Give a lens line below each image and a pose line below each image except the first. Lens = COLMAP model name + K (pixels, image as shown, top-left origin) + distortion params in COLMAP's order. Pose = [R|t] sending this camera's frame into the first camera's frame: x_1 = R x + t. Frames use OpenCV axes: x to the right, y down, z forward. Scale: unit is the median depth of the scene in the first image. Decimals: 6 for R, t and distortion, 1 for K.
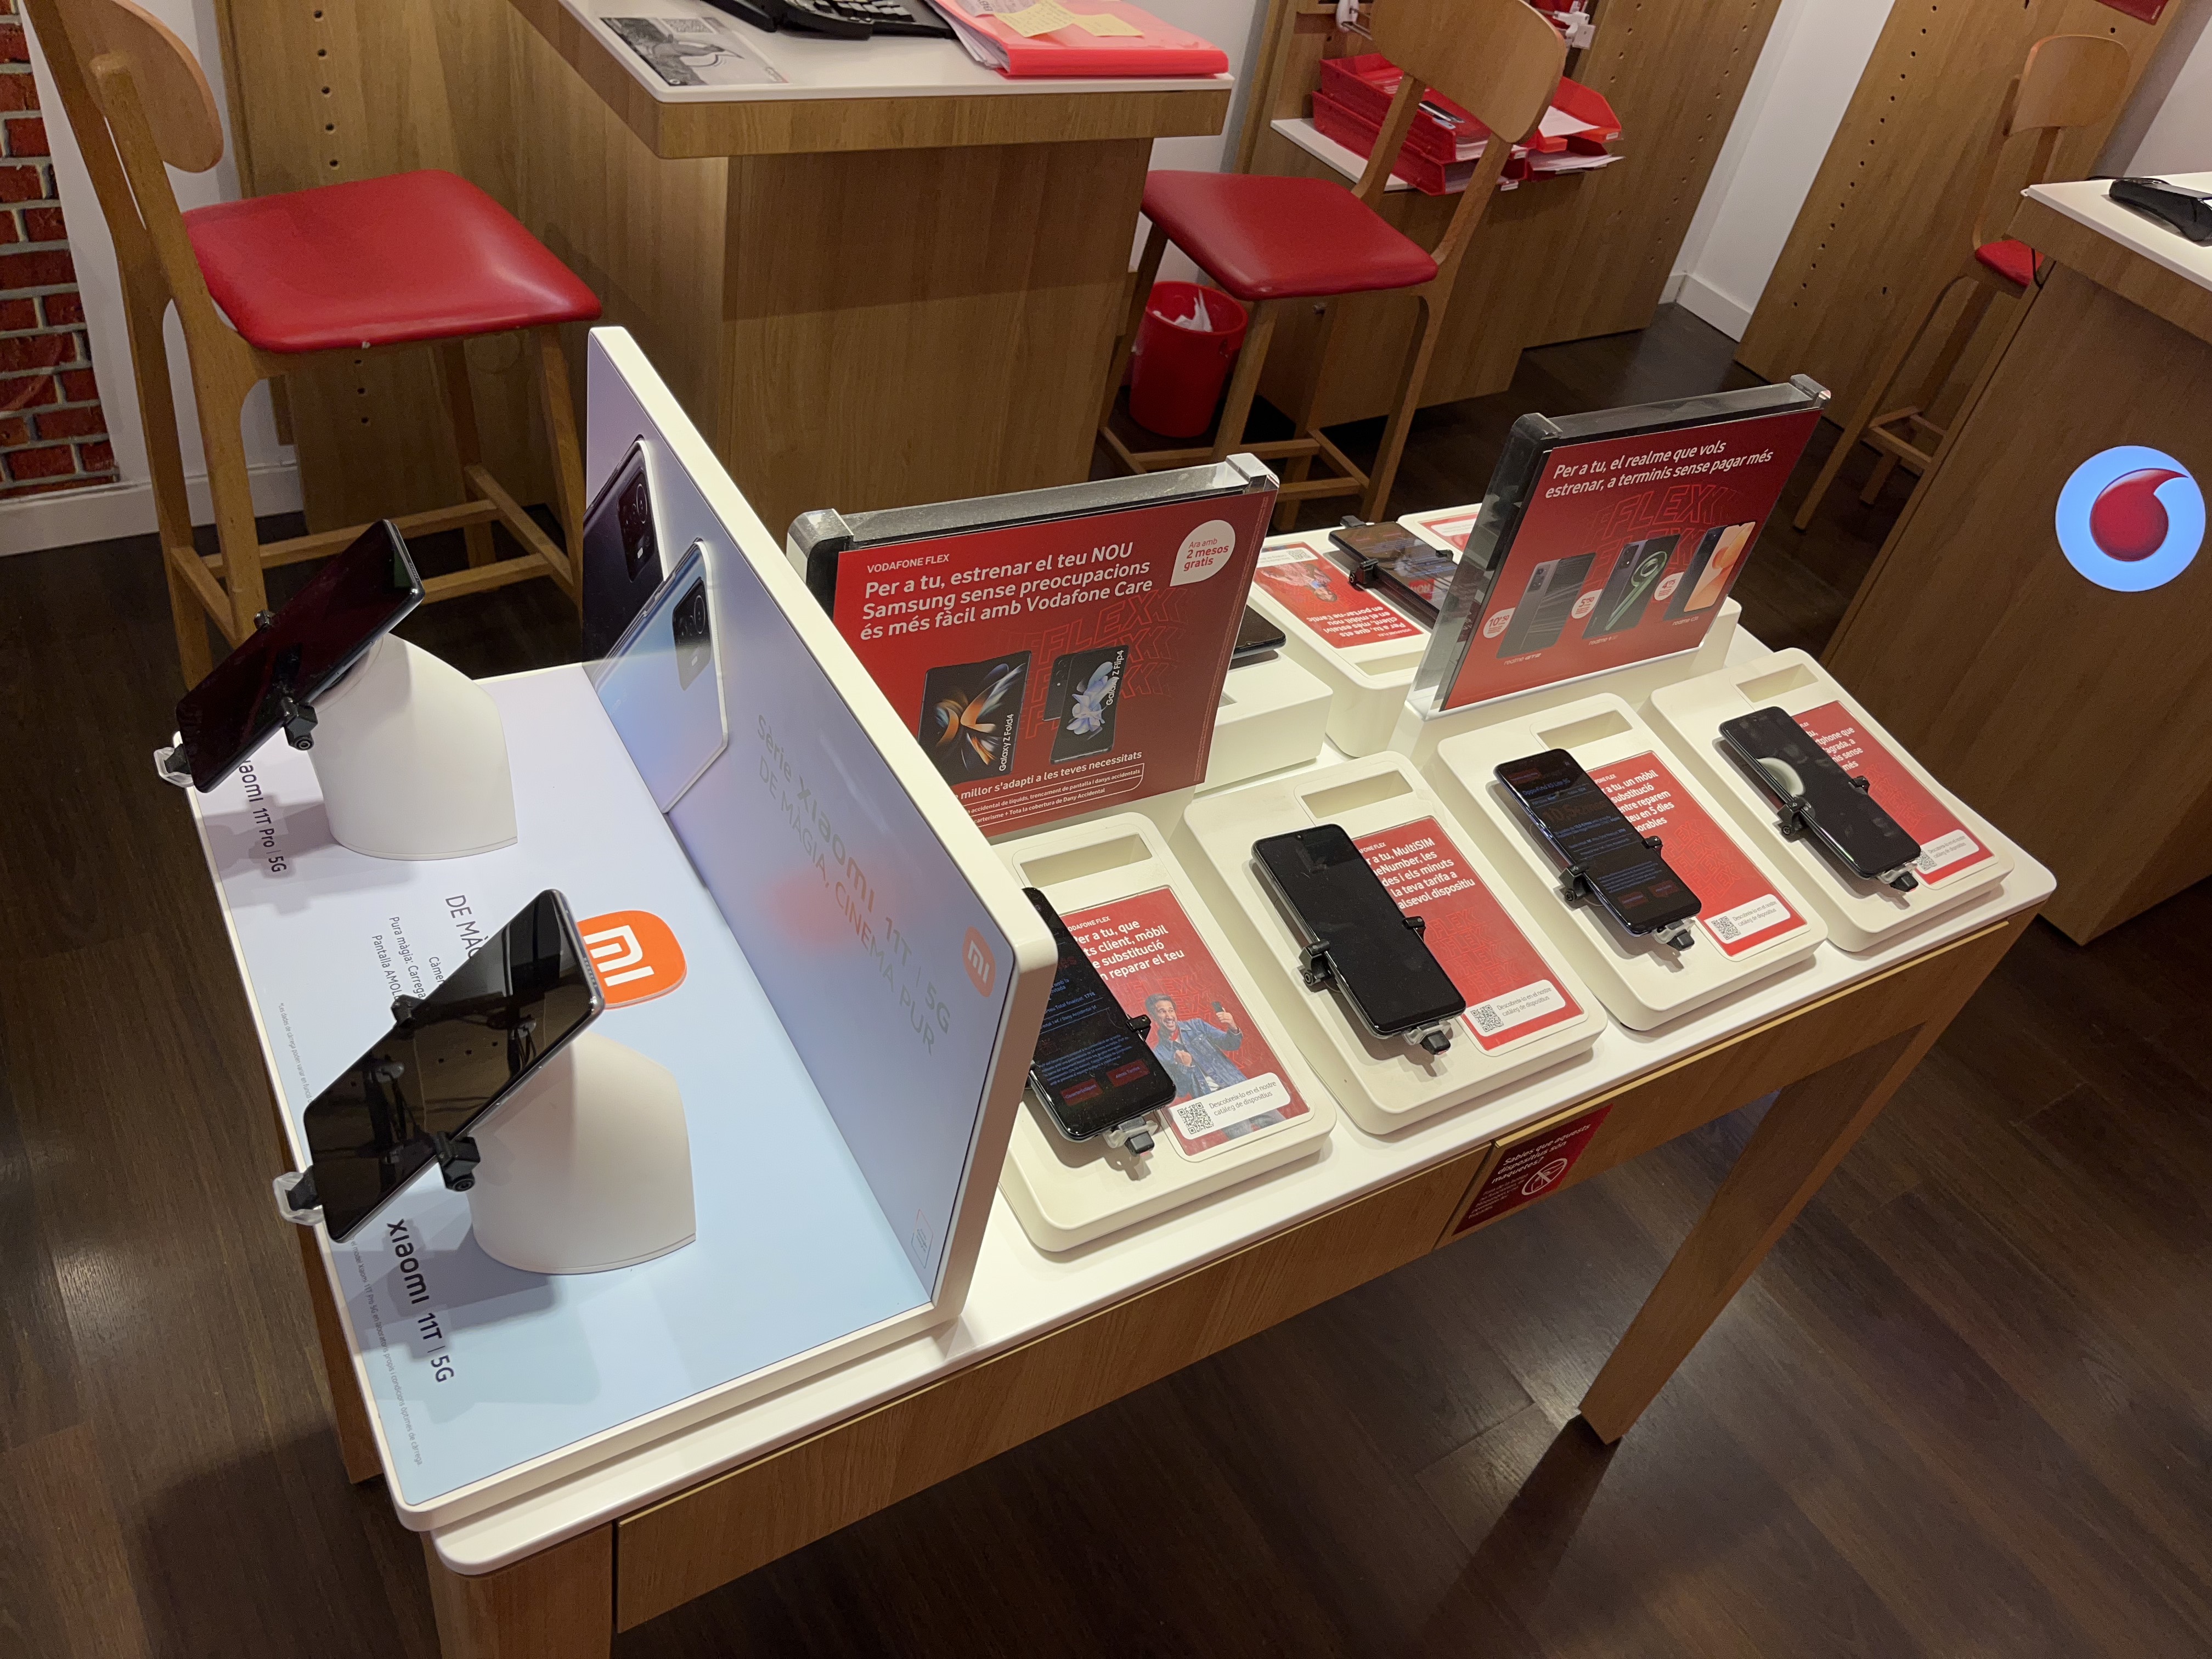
lens RADIAL K [[1715.5, 0, 1106.0], [0, 1715.5, 829.5], [0, 0, 1]] dist [0.001208, 0.000282]
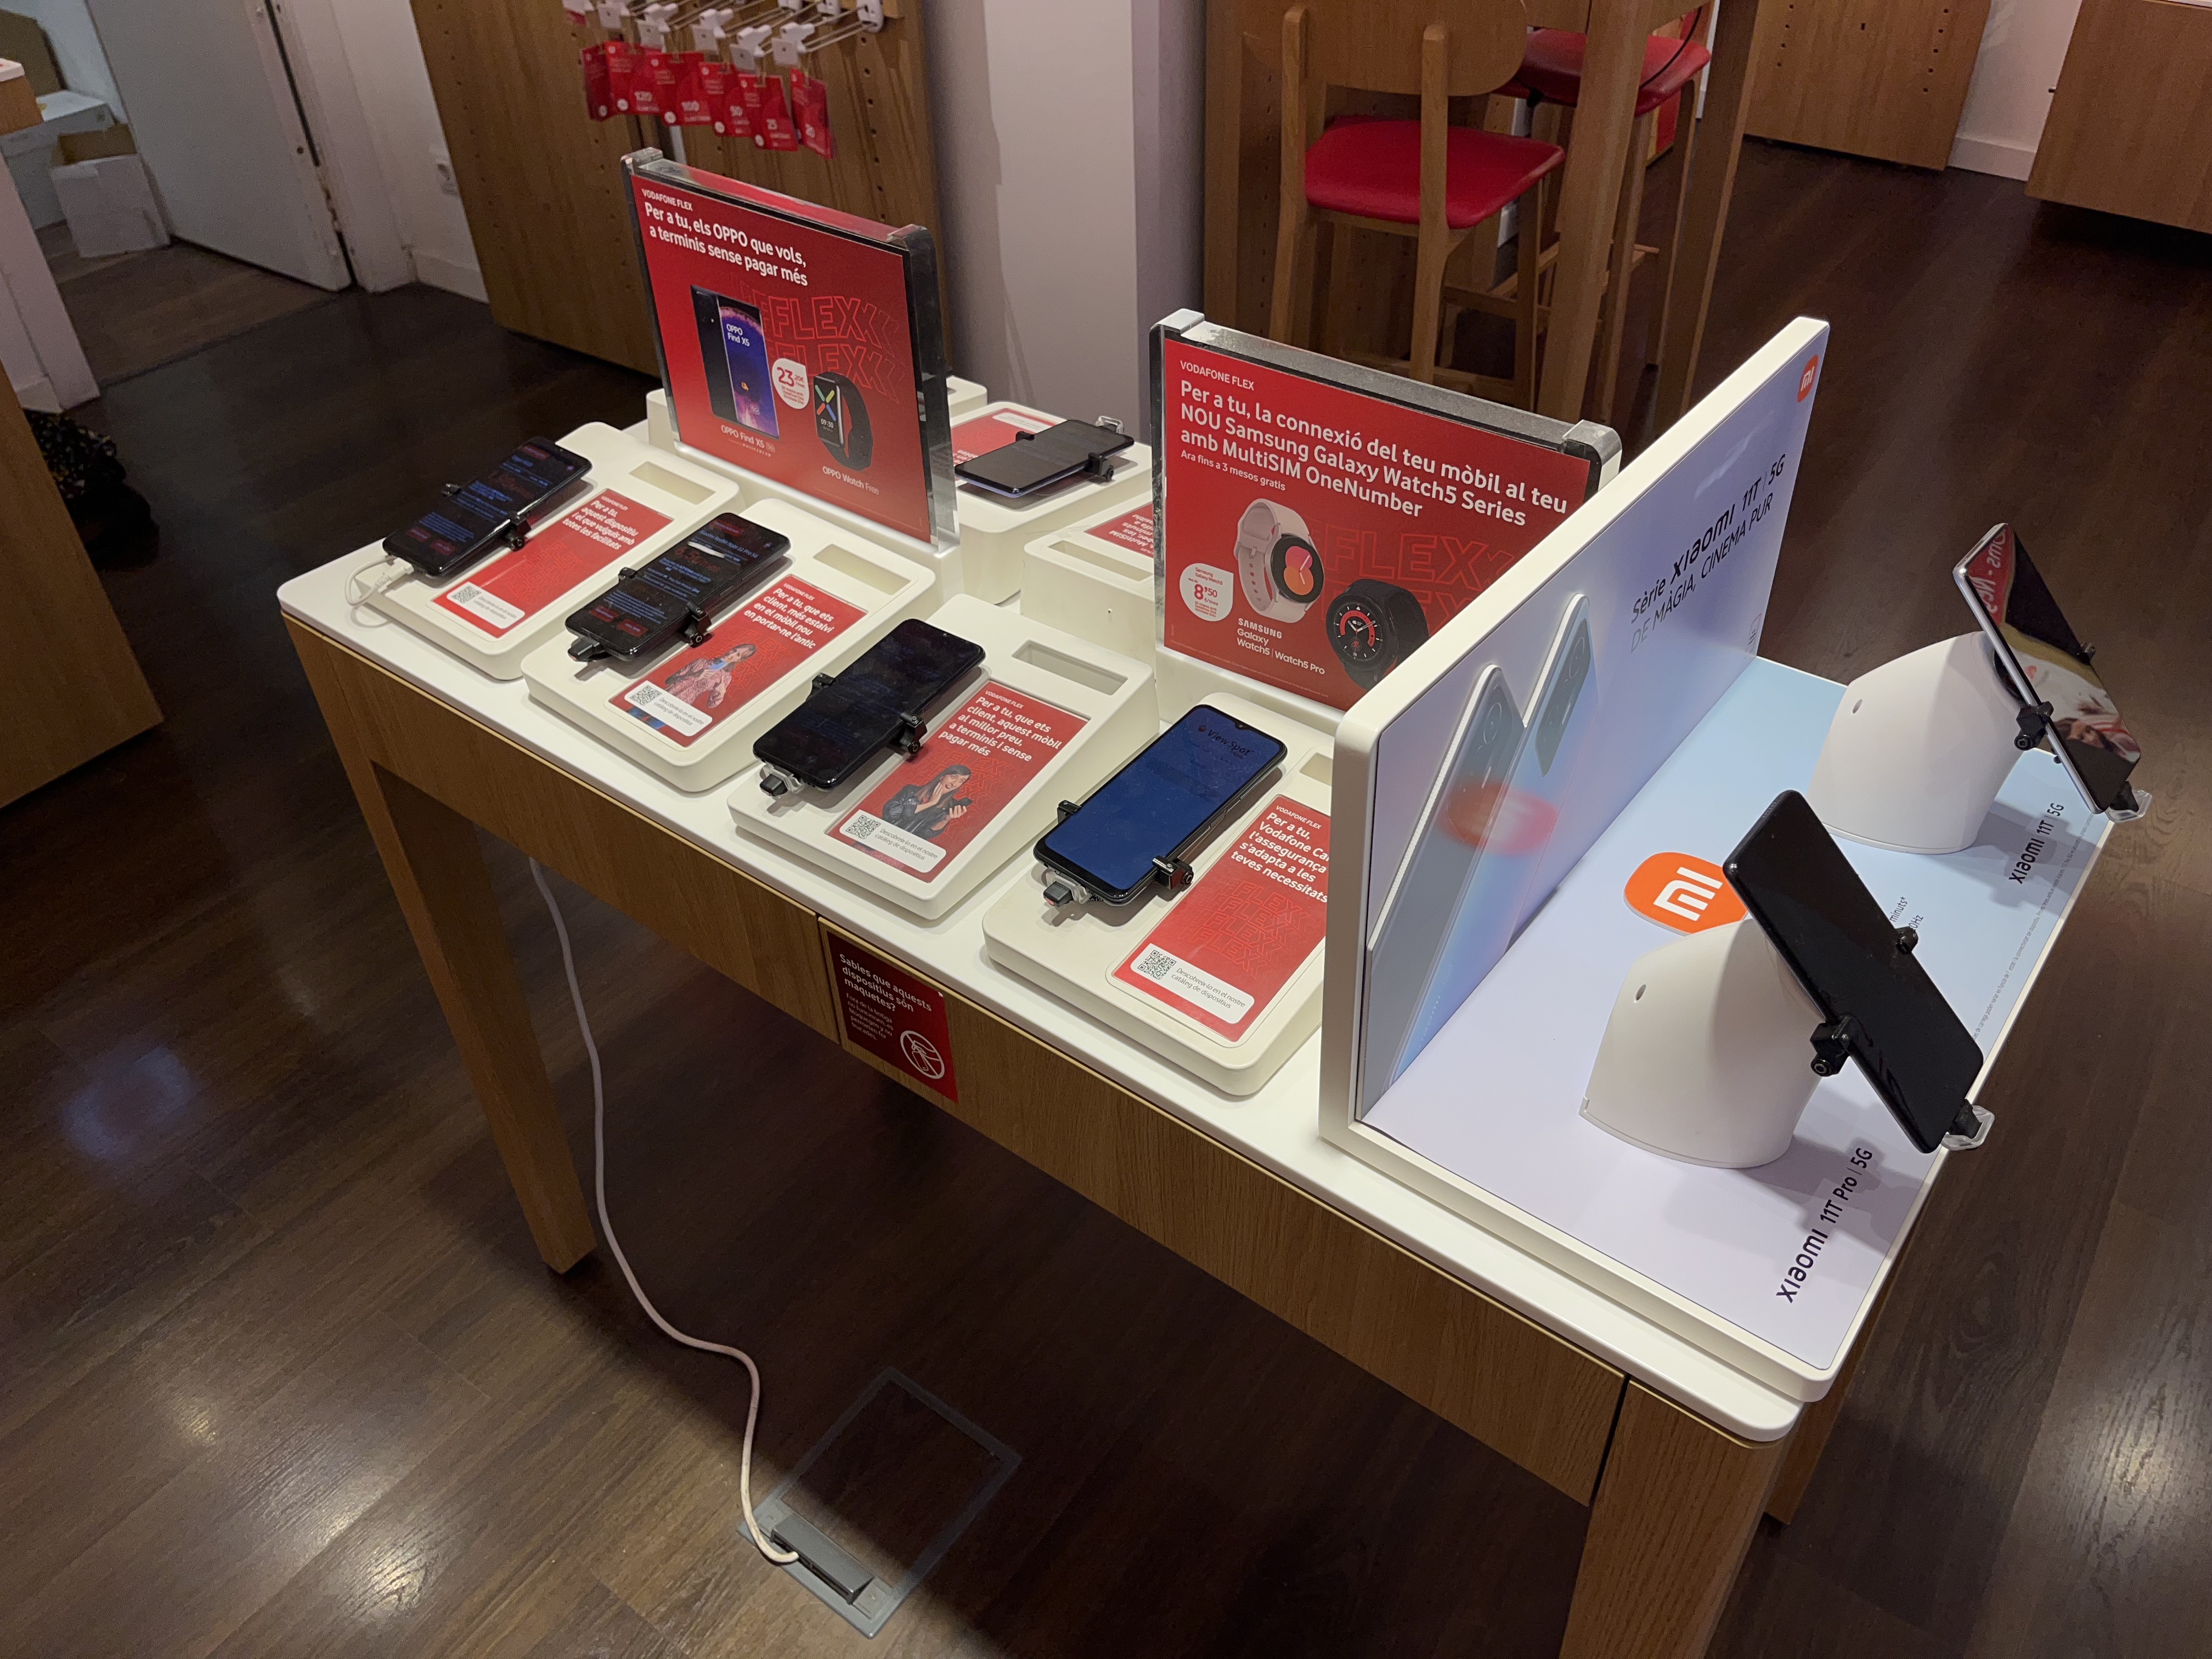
lens RADIAL K [[1715.5, 0, 1106.0], [0, 1715.5, 829.5], [0, 0, 1]] dist [0.001208, 0.000282]
pose [[-0.371026, -0.709462, 0.599169, -0.744770], [0.587418, 0.320419, 0.743150, -0.921755], [-0.719222, 0.627691, 0.297867, 0.902223]]
